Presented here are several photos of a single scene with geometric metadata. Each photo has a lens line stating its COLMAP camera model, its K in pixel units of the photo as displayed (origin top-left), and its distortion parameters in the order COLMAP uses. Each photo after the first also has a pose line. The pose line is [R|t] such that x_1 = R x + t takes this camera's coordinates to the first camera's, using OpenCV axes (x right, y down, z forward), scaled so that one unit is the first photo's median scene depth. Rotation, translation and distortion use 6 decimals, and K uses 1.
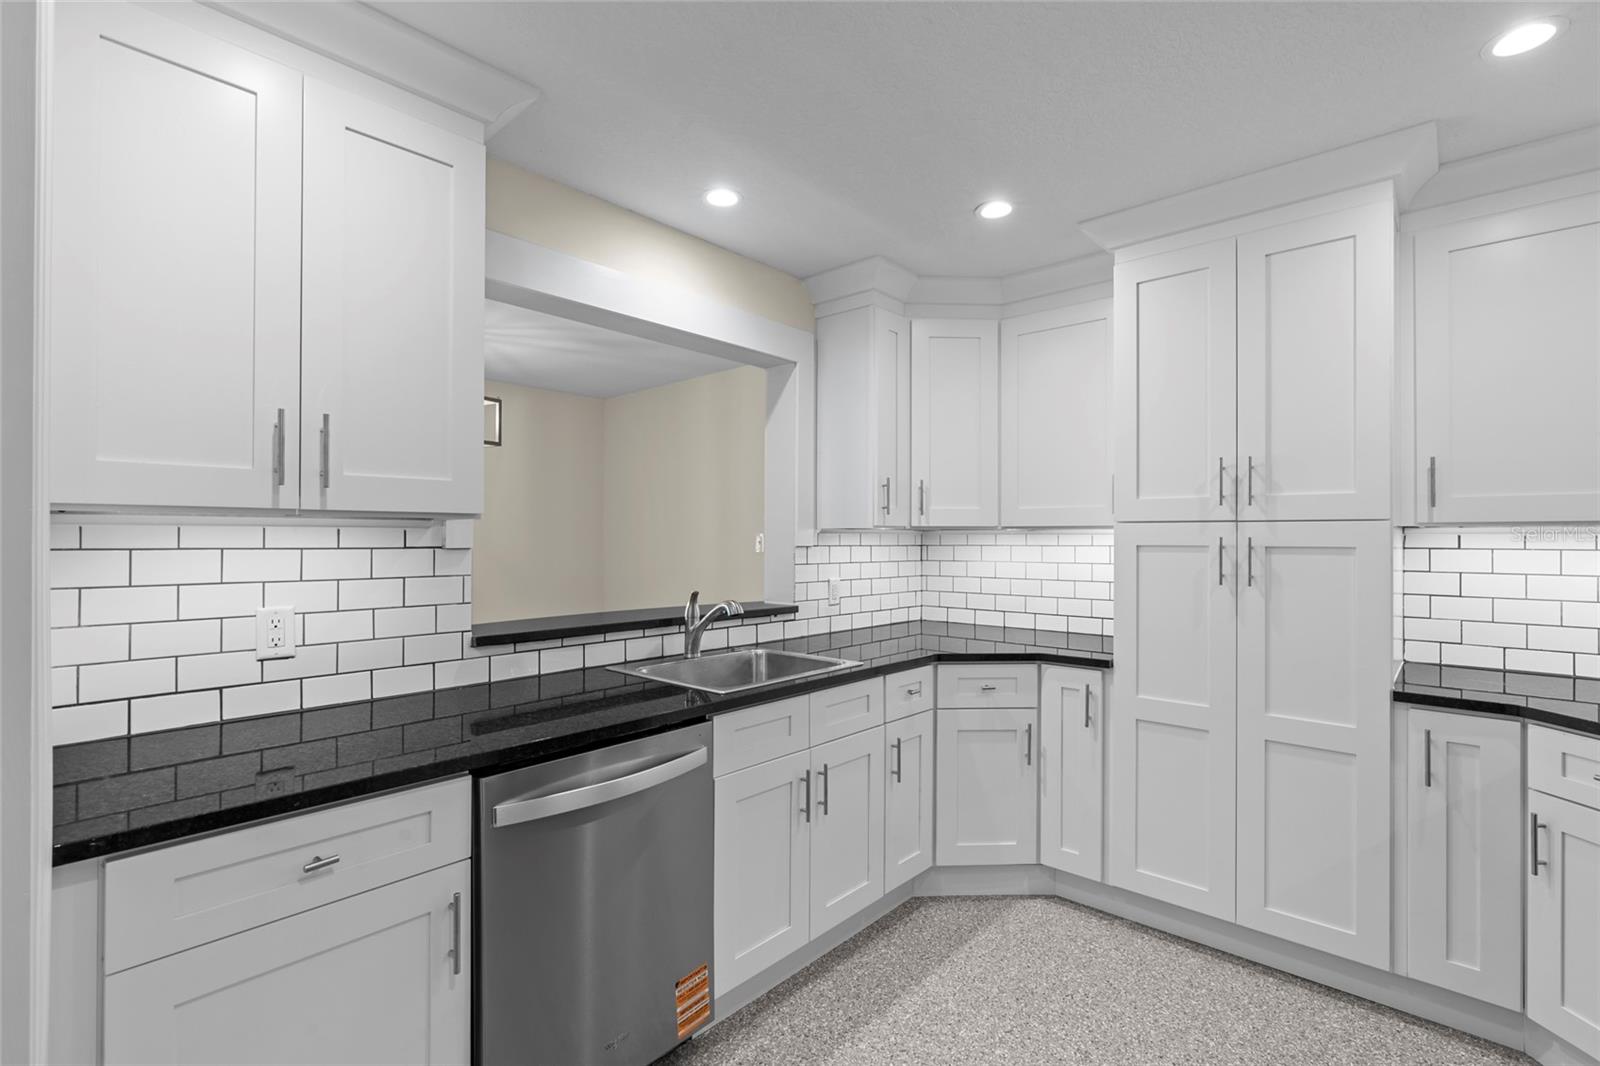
lens RADIAL K [[731.0, 0, 803.8], [0, 731.0, 534.1], [0, 0, 1]] dist [-0.013624, 0.005123]
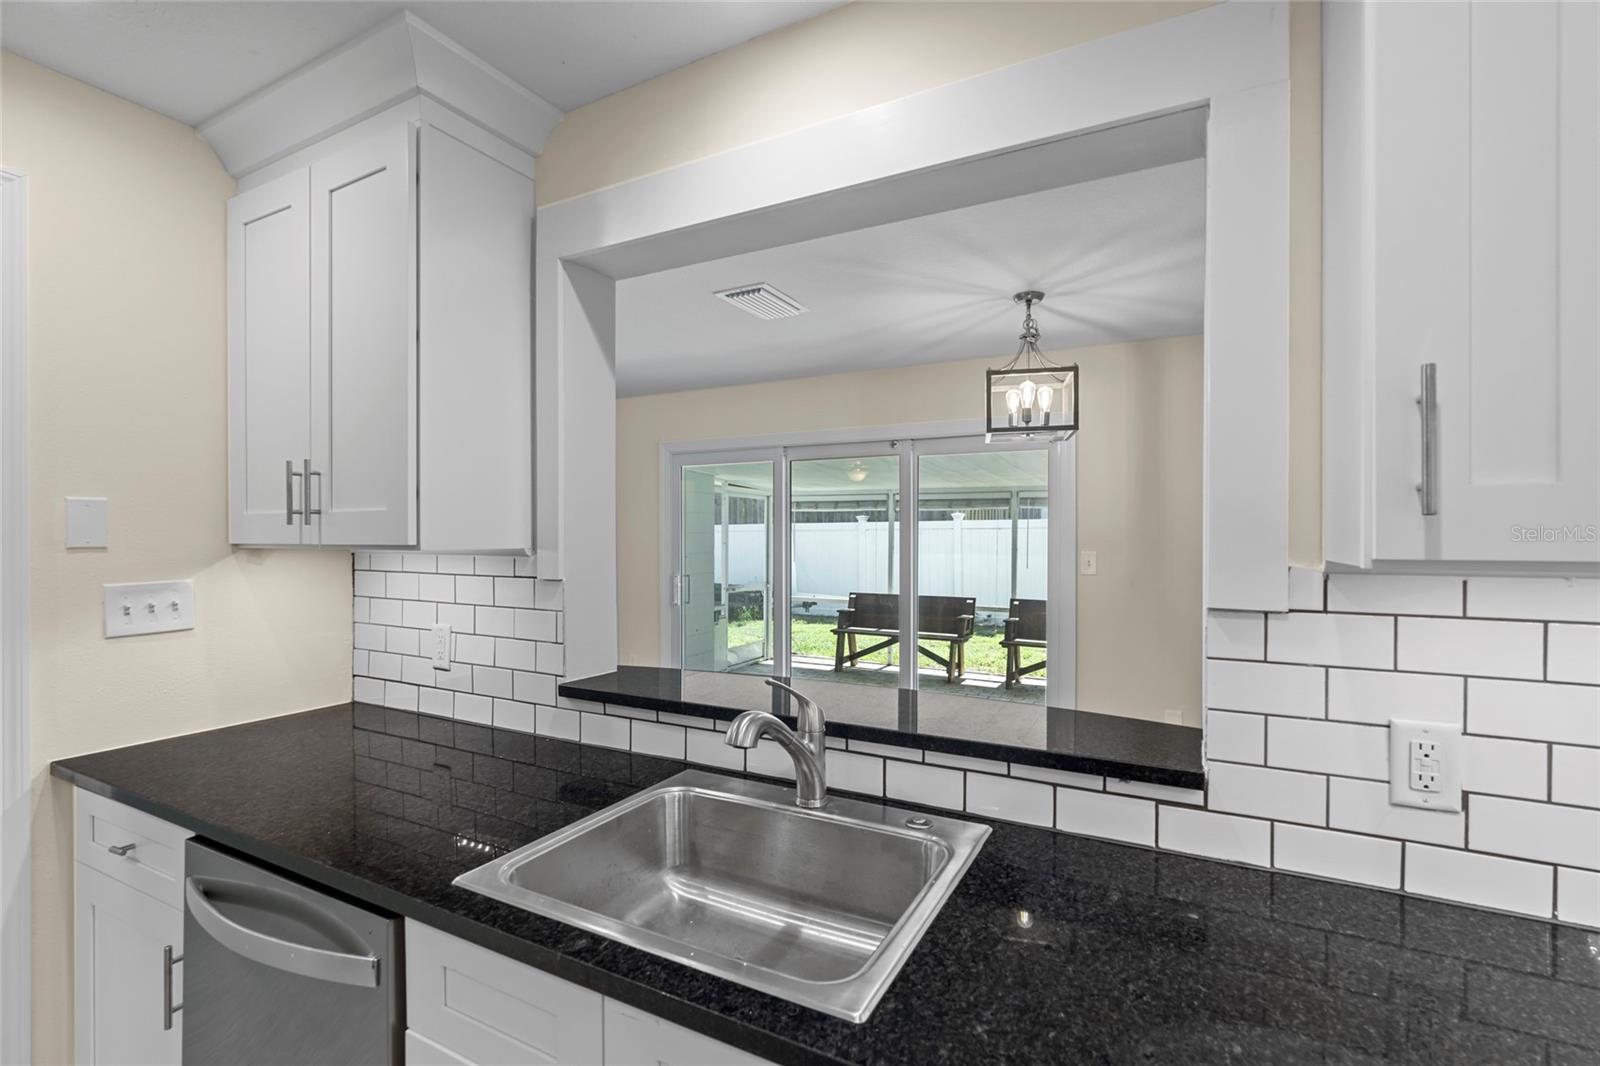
lens RADIAL K [[724.6, 0, 802.6], [0, 724.6, 534.1], [0, 0, 1]] dist [-0.002561, -0.000040]
pose [[0.242005, -0.002388, -0.970272, 0.108568], [0.005688, 0.999983, -0.001042, -0.007923], [0.970258, -0.005267, 0.242014, 0.266588]]
